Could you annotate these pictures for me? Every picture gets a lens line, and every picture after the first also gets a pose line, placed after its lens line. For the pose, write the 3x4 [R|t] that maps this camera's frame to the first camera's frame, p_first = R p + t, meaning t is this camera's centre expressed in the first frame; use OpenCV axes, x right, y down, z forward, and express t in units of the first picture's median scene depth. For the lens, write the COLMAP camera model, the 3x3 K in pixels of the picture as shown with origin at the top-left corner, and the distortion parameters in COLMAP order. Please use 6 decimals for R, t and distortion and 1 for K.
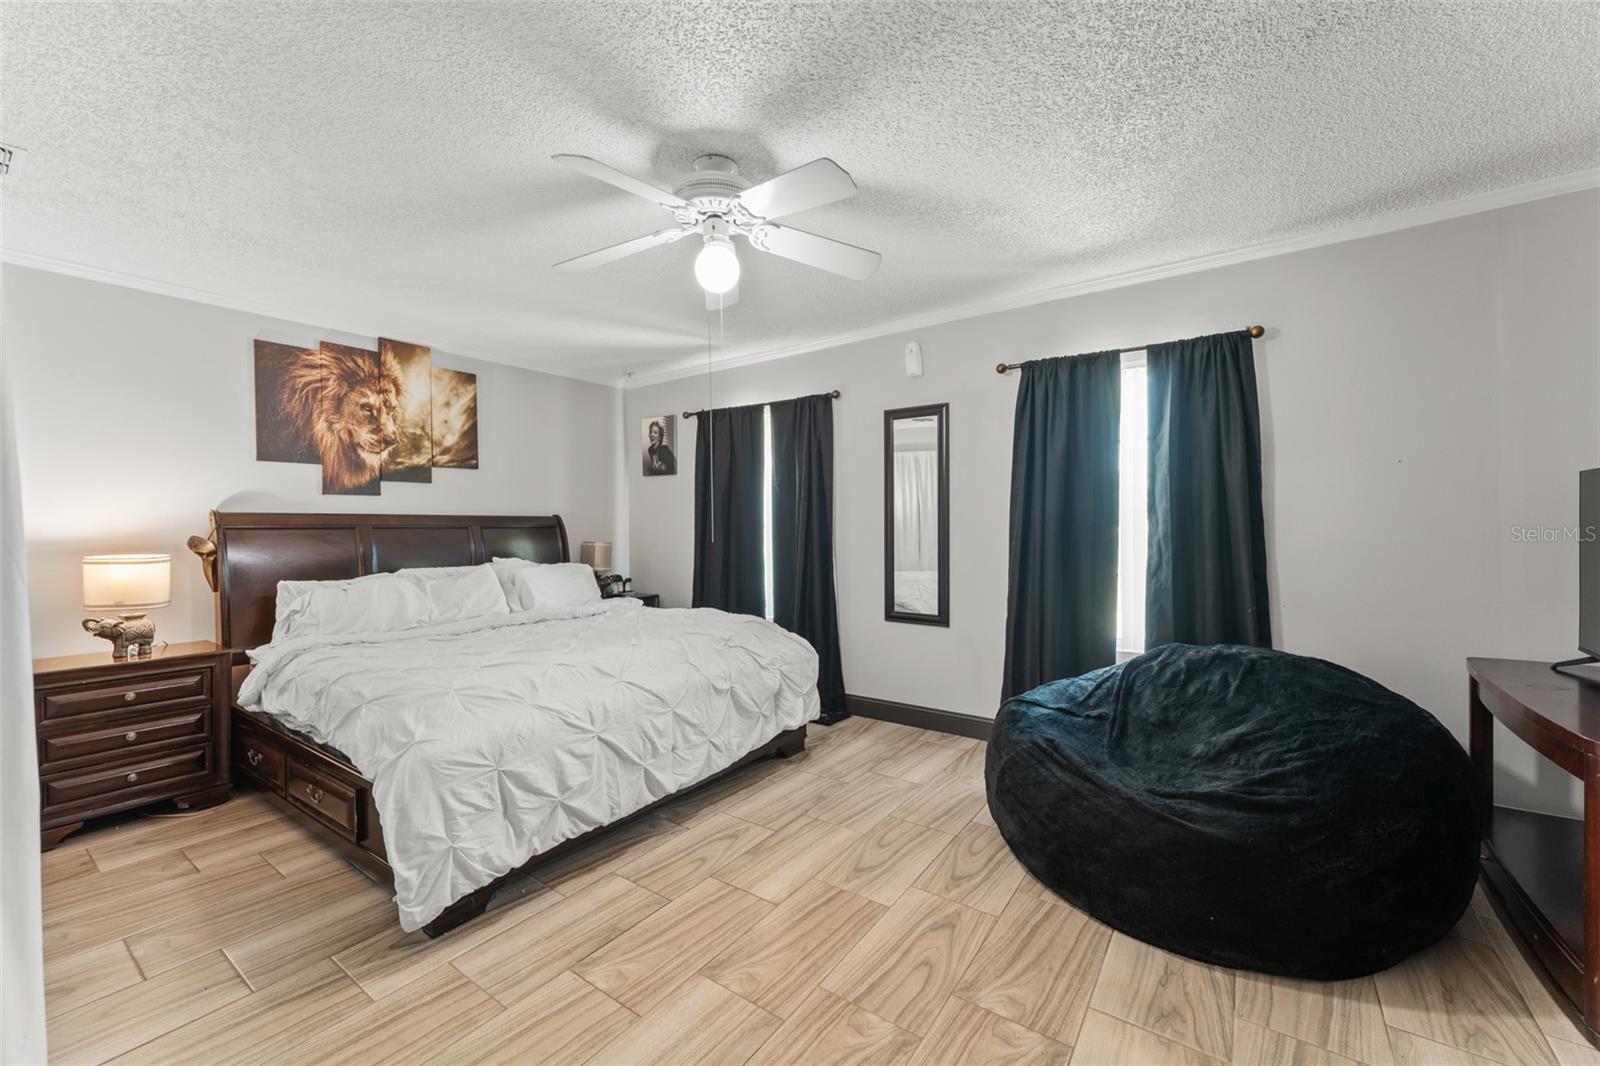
lens RADIAL K [[645.7, 0, 803.1], [0, 645.7, 543.7], [0, 0, 1]] dist [0.000458, 0.000049]
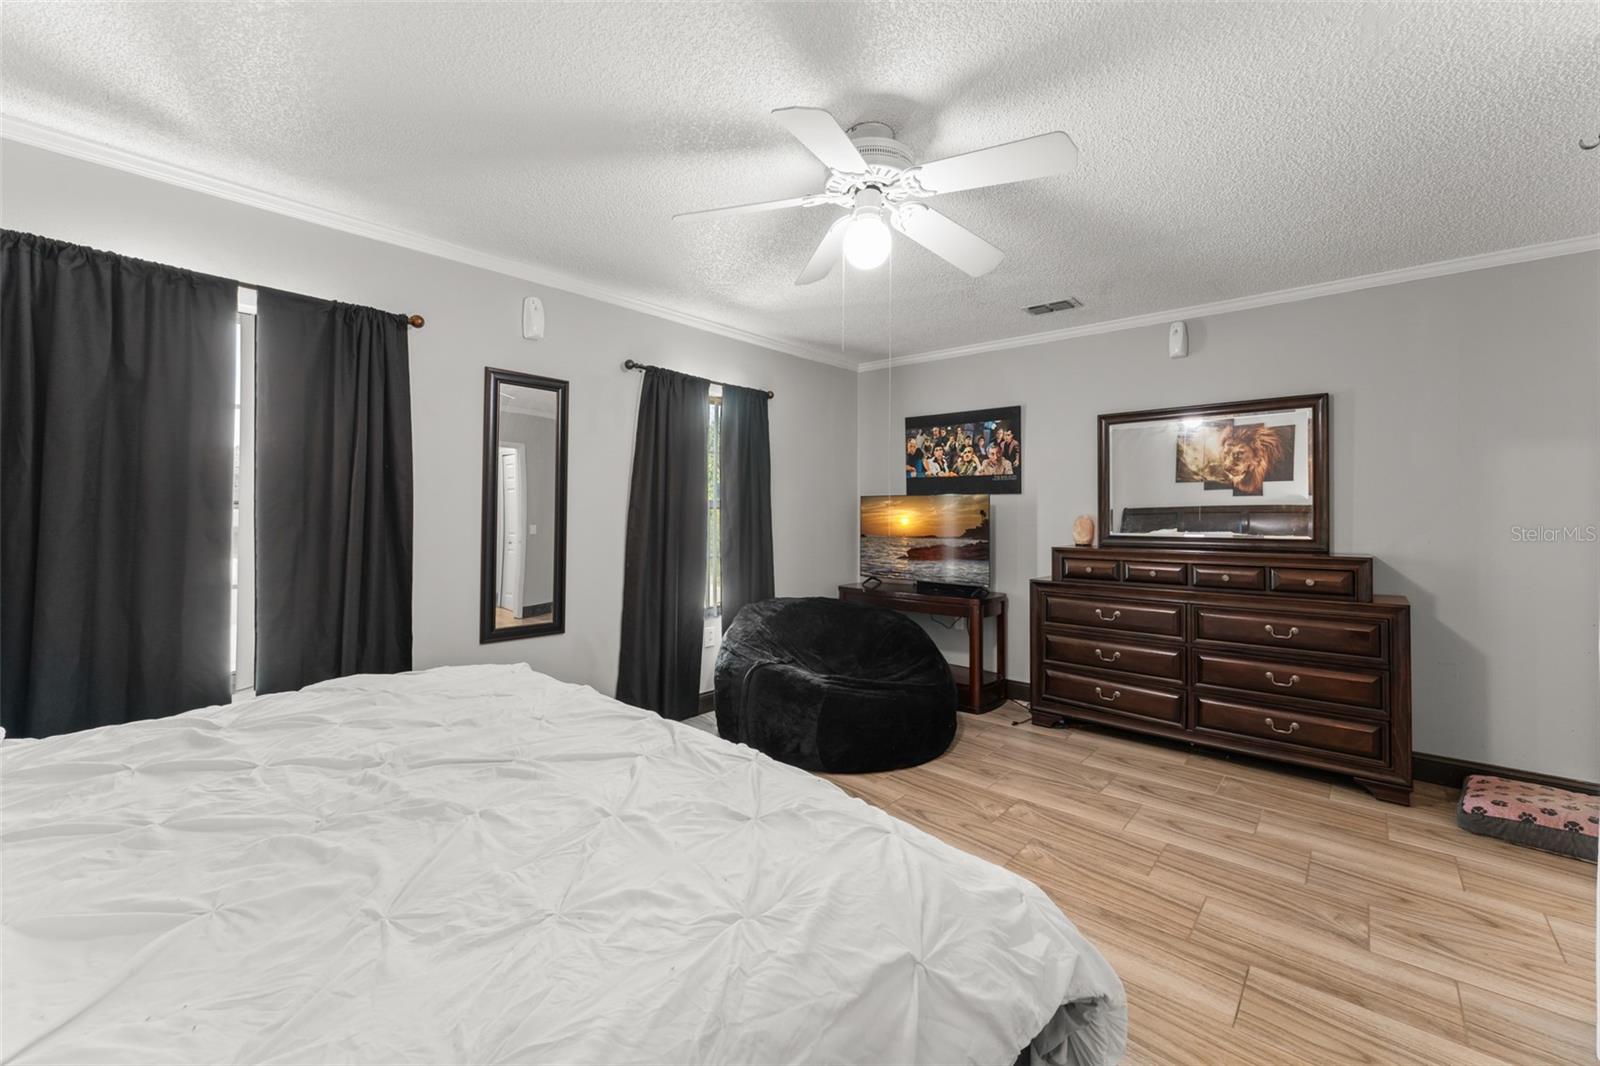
lens RADIAL K [[638.0, 0, 800.1], [0, 638.0, 520.9], [0, 0, 1]] dist [-0.000800, -0.000070]
pose [[0.100985, -0.002833, 0.994884, -0.689925], [0.018684, 0.999825, 0.000950, -0.021863], [-0.994712, 0.018493, 0.101020, 0.659726]]
